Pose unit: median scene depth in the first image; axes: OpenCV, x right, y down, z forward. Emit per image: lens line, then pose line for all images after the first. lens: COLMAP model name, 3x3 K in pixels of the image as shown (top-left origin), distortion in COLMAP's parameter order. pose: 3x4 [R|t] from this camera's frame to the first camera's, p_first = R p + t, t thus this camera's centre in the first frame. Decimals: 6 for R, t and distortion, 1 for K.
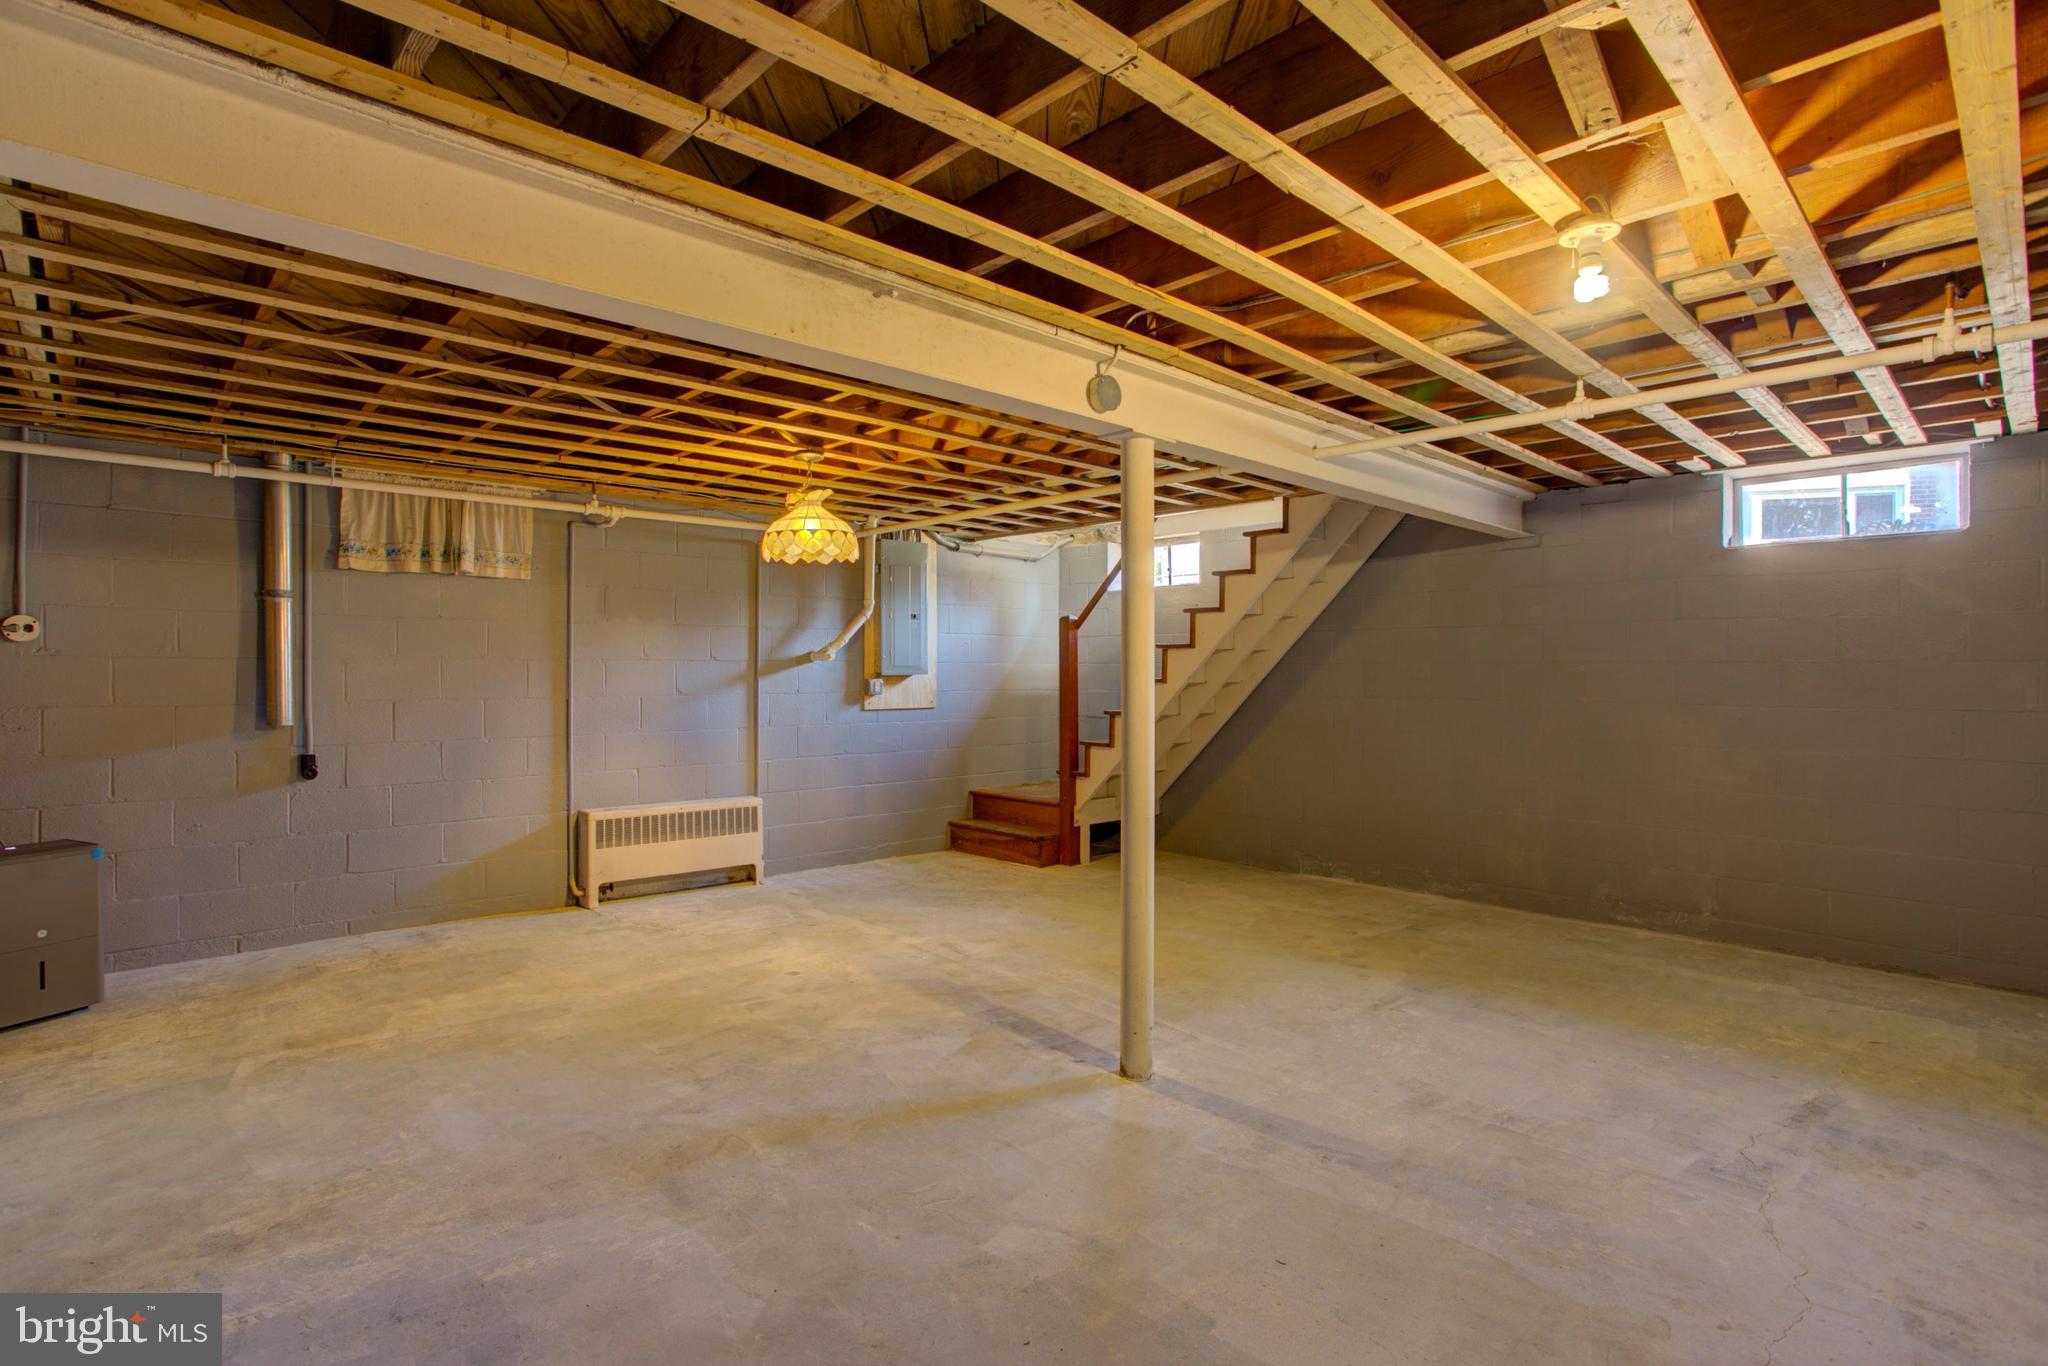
lens RADIAL K [[988.9, 0, 1024.0], [0, 988.9, 683.0], [0, 0, 1]] dist [-0.055015, 0.030103]
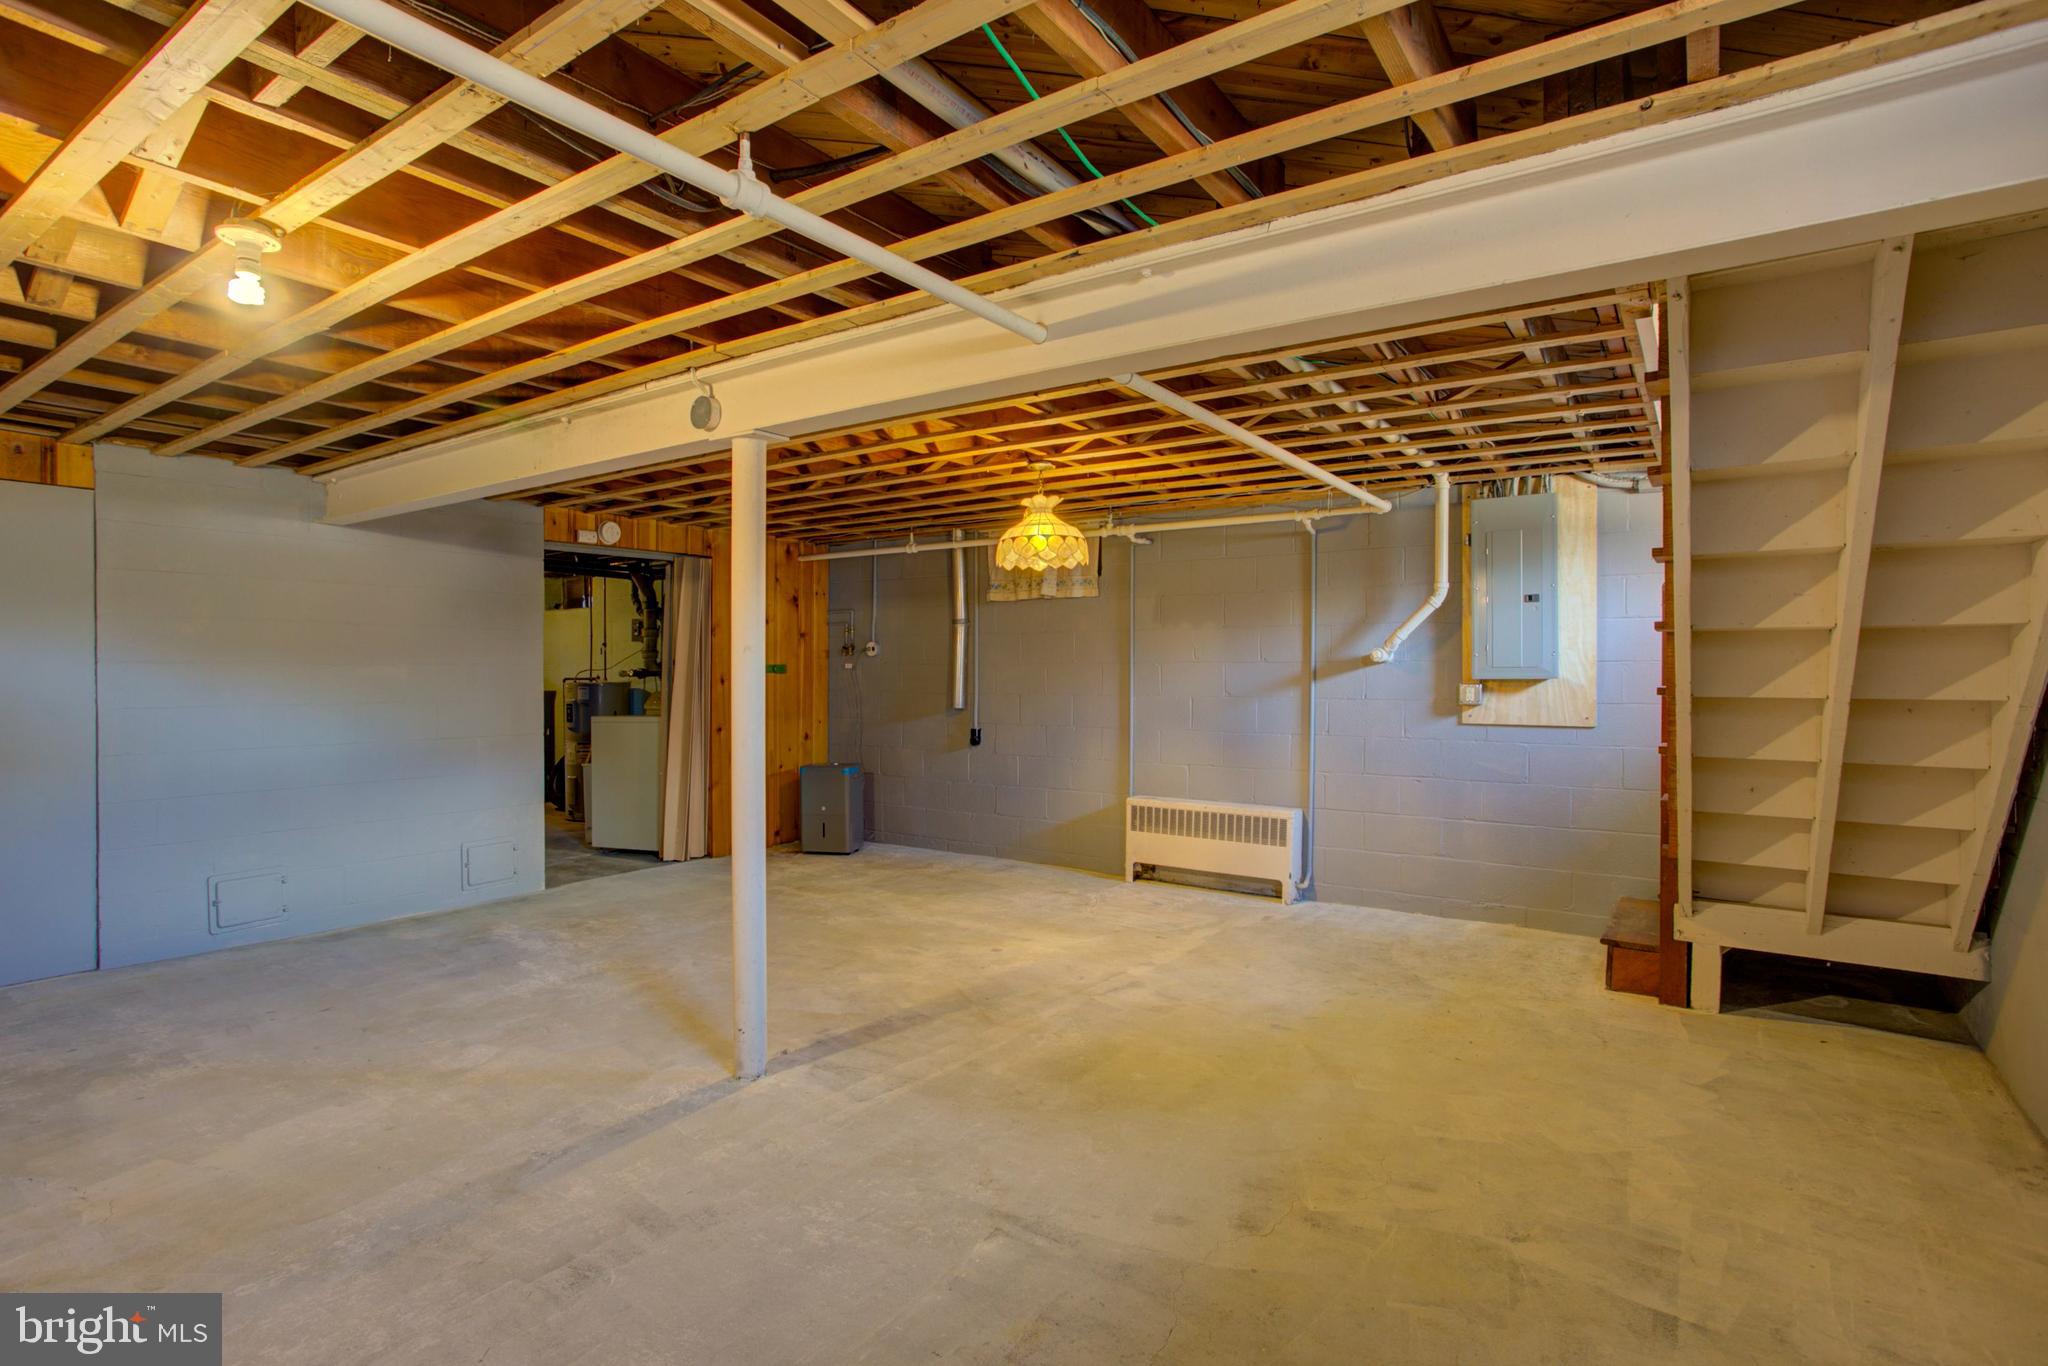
lens RADIAL K [[1027.2, 0, 990.8], [0, 1027.2, 679.4], [0, 0, 1]] dist [-0.039103, 0.000917]
pose [[0.192681, 0.005114, -0.981248, 0.998297], [-0.015076, 0.999884, 0.002251, -0.006932], [0.981146, 0.014360, 0.192736, 0.878647]]
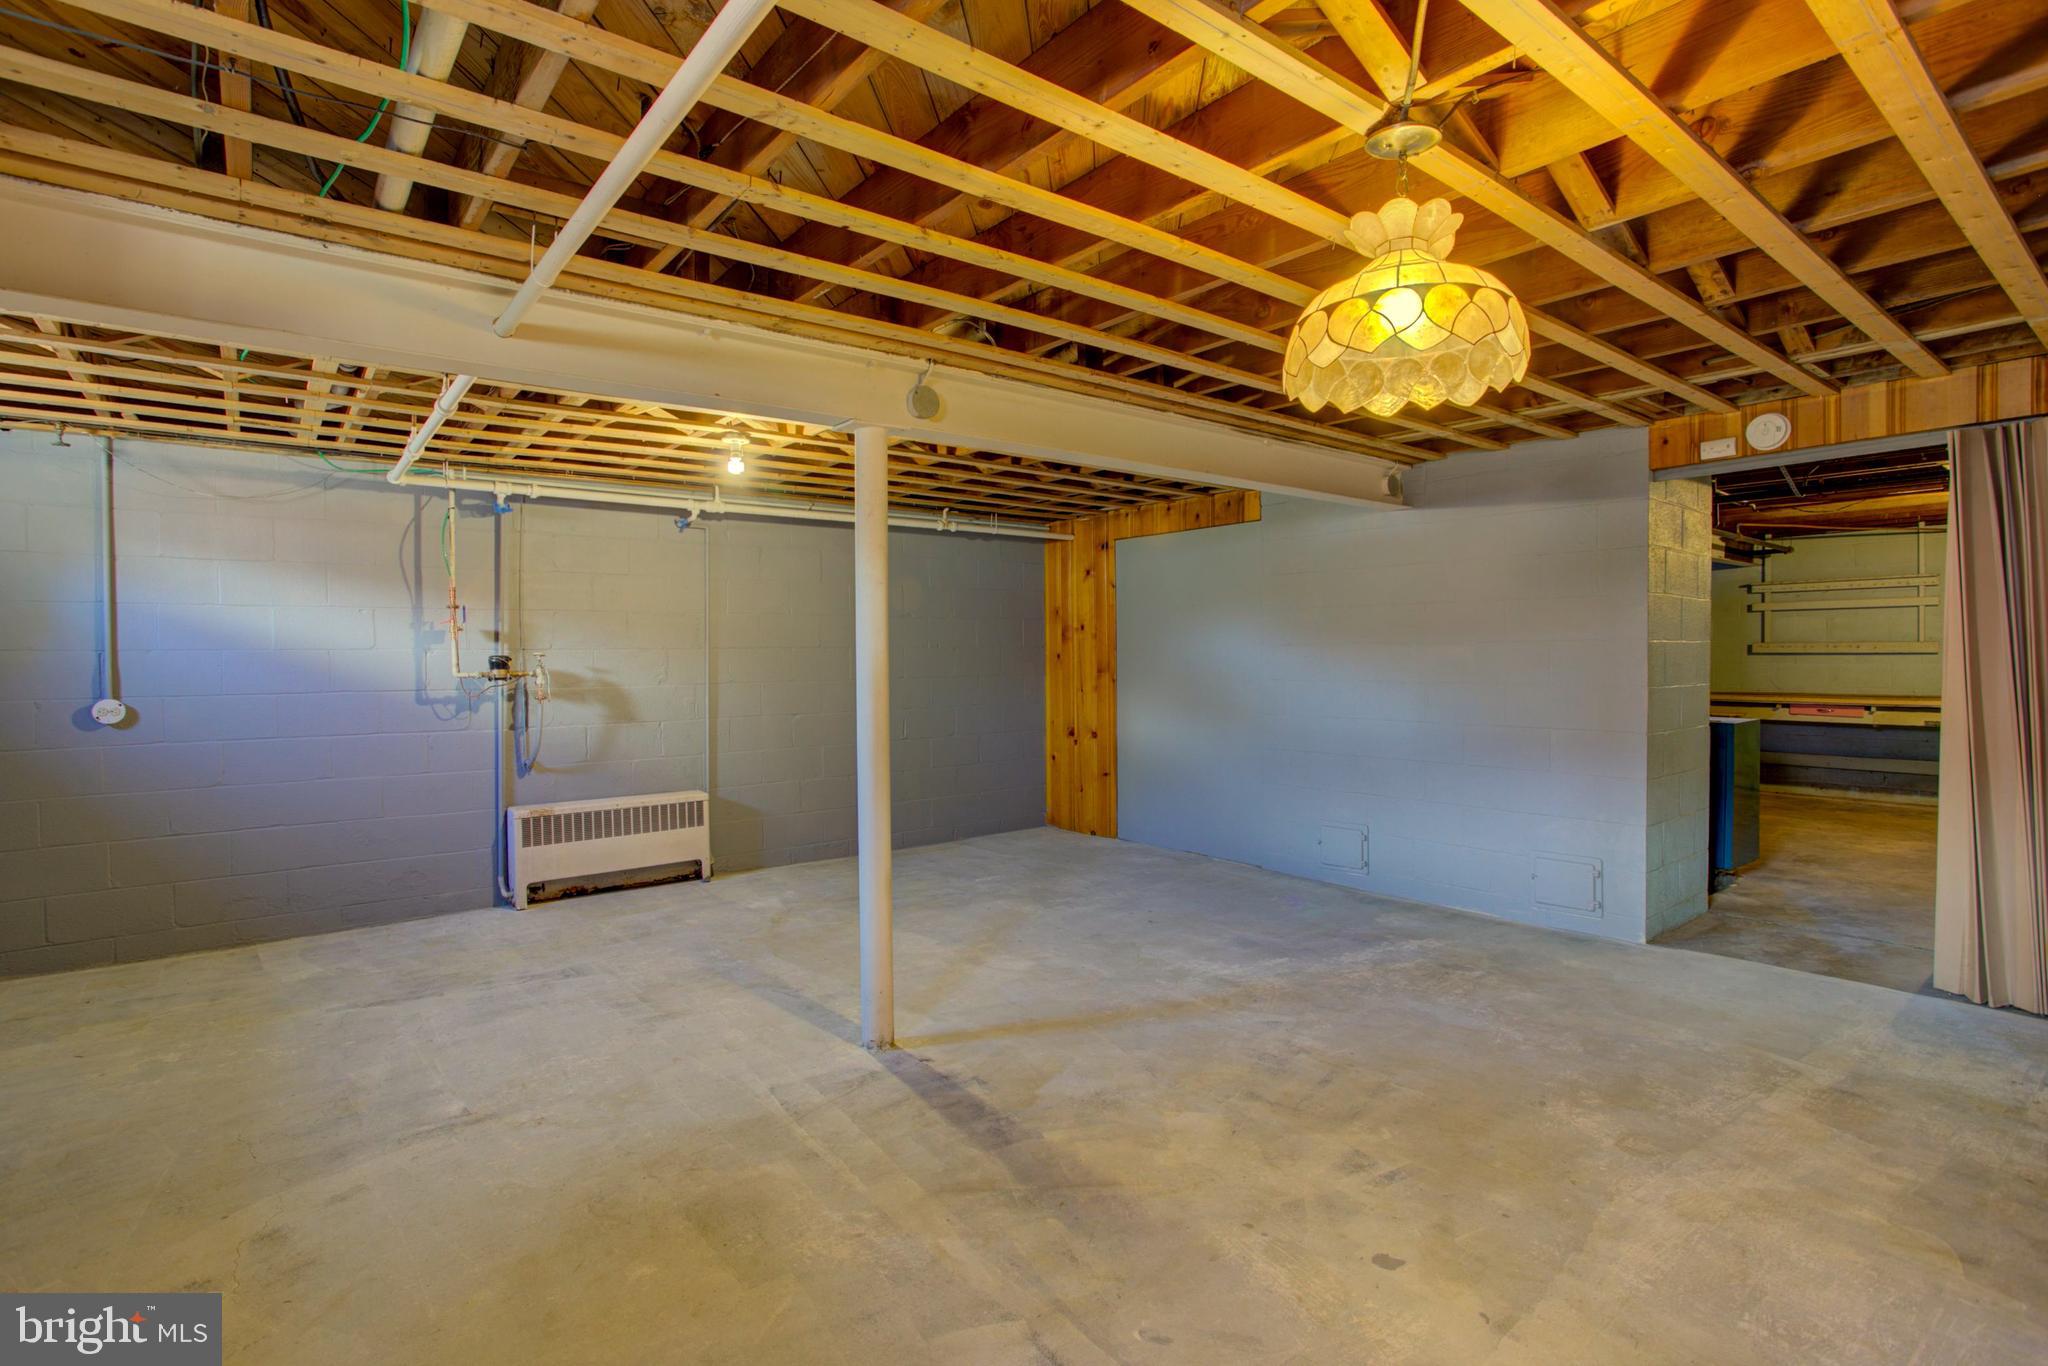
lens RADIAL K [[988.9, 0, 1024.0], [0, 988.9, 683.0], [0, 0, 1]] dist [-0.055015, 0.030103]
pose [[-0.996190, 0.005858, 0.087014, -0.110314], [0.009589, 0.999049, 0.042526, -0.020817], [-0.086682, 0.043198, -0.995299, 1.697715]]
